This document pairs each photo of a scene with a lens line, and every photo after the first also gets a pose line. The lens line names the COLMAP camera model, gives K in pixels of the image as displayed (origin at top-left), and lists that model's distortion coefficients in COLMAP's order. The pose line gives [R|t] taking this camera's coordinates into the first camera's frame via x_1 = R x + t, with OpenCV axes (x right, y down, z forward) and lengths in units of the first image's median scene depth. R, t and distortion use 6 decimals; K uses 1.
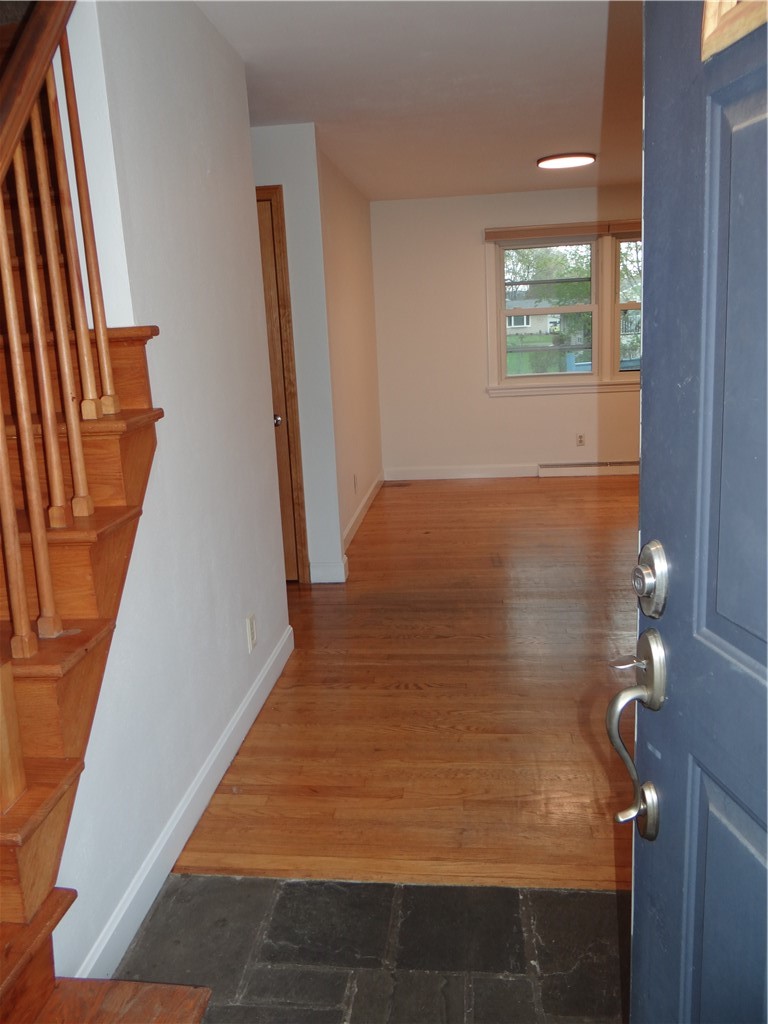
lens RADIAL K [[814.9, 0, 383.5], [0, 814.9, 511.4], [0, 0, 1]] dist [-0.004956, 0.024793]
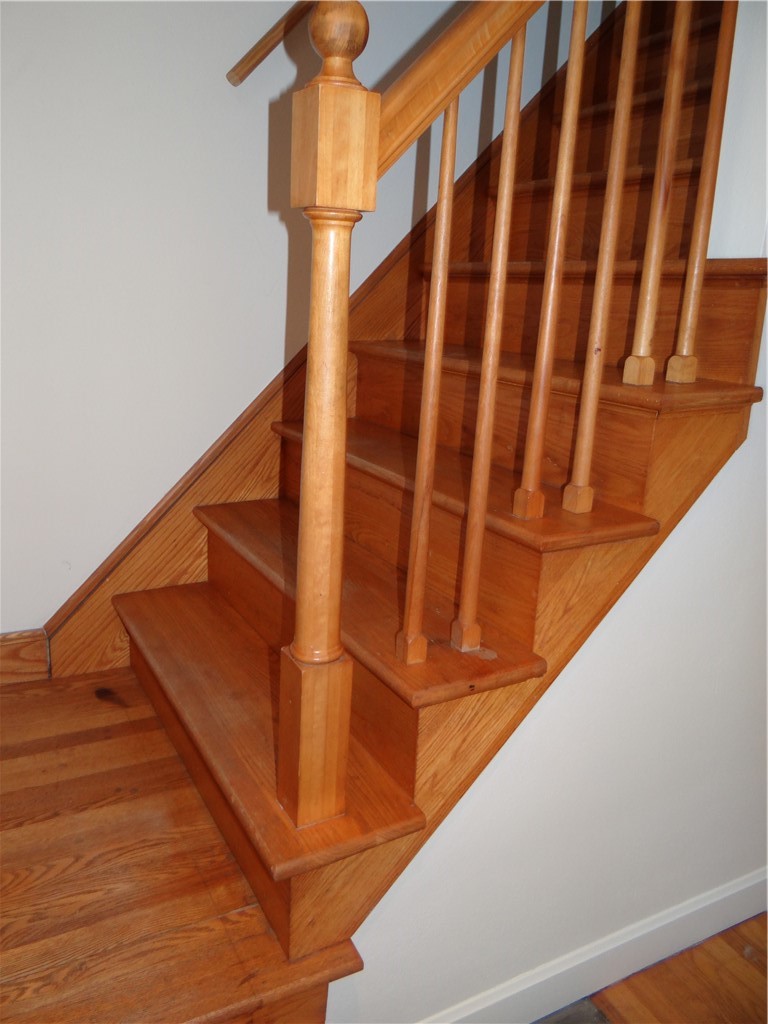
lens RADIAL K [[814.9, 0, 382.9], [0, 814.9, 510.2], [0, 0, 1]] dist [-0.004956, 0.024793]
pose [[0.561253, 0.282057, -0.778099, 0.096931], [-0.241879, 0.954992, 0.171709, -0.072506], [0.791511, 0.091833, 0.604216, 0.380984]]
